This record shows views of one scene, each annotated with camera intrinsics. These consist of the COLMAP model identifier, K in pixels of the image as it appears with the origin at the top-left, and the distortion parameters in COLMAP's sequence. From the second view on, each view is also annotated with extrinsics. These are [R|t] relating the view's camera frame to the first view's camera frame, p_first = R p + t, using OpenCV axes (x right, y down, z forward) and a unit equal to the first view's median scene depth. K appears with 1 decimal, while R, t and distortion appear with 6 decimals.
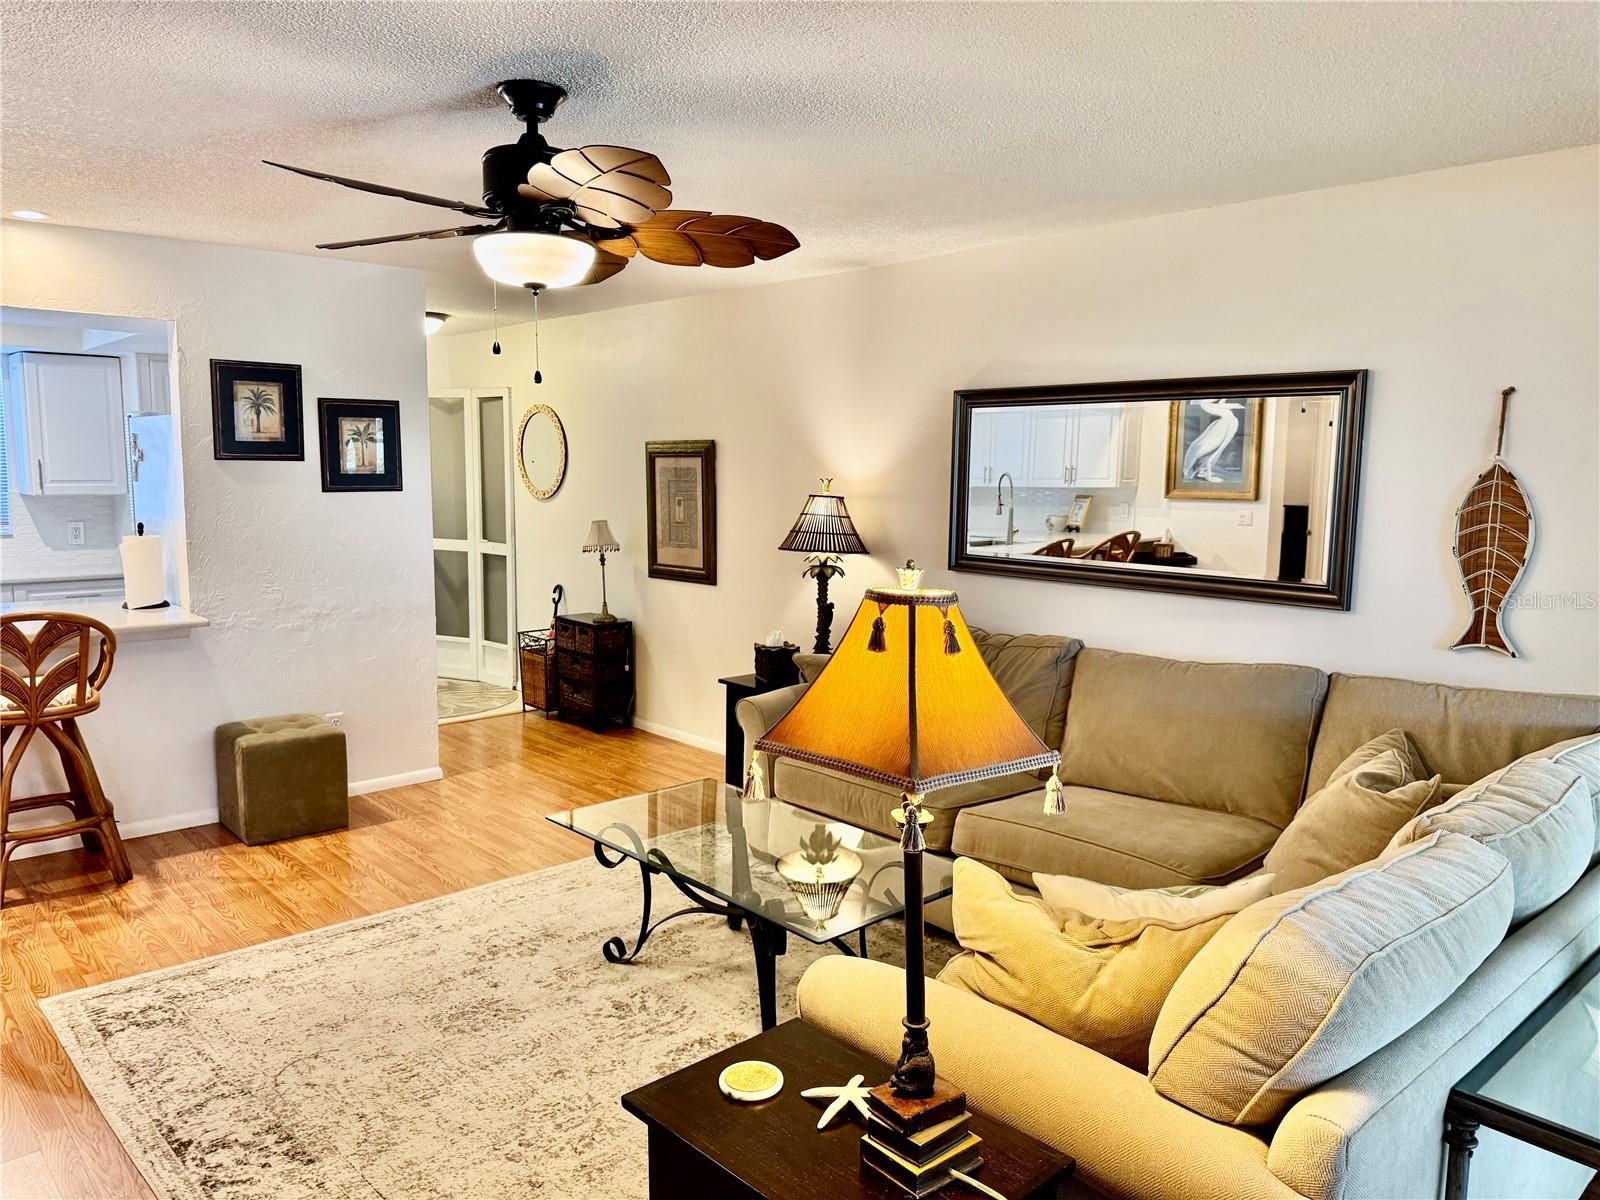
lens RADIAL K [[1108.0, 0, 800.0], [0, 1108.0, 600.0], [0, 0, 1]] dist [-0.007004, -0.005390]
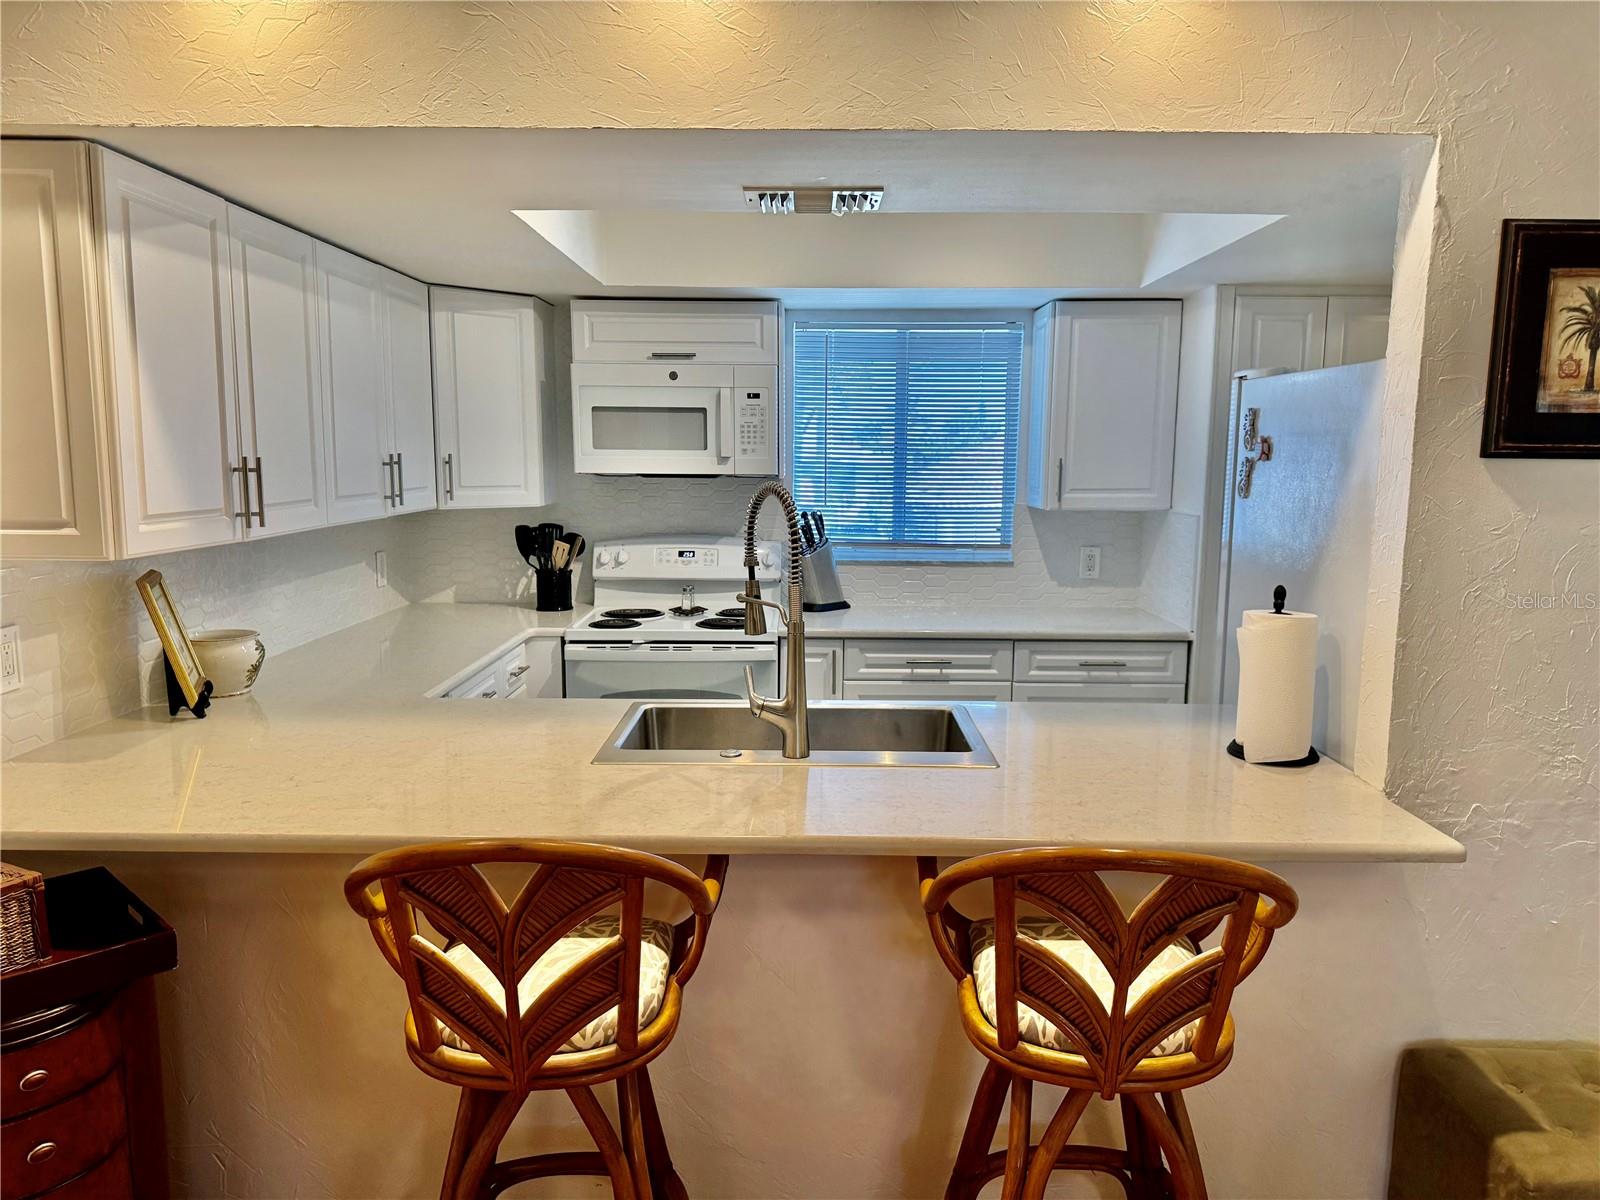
lens RADIAL K [[1118.9, 0, 818.9], [0, 1118.9, 603.3], [0, 0, 1]] dist [0.070122, -0.077644]
pose [[0.731589, 0.087833, -0.676064, -0.406796], [-0.086537, 0.995609, 0.035704, -0.062527], [0.676232, 0.032384, 0.735977, 0.490748]]
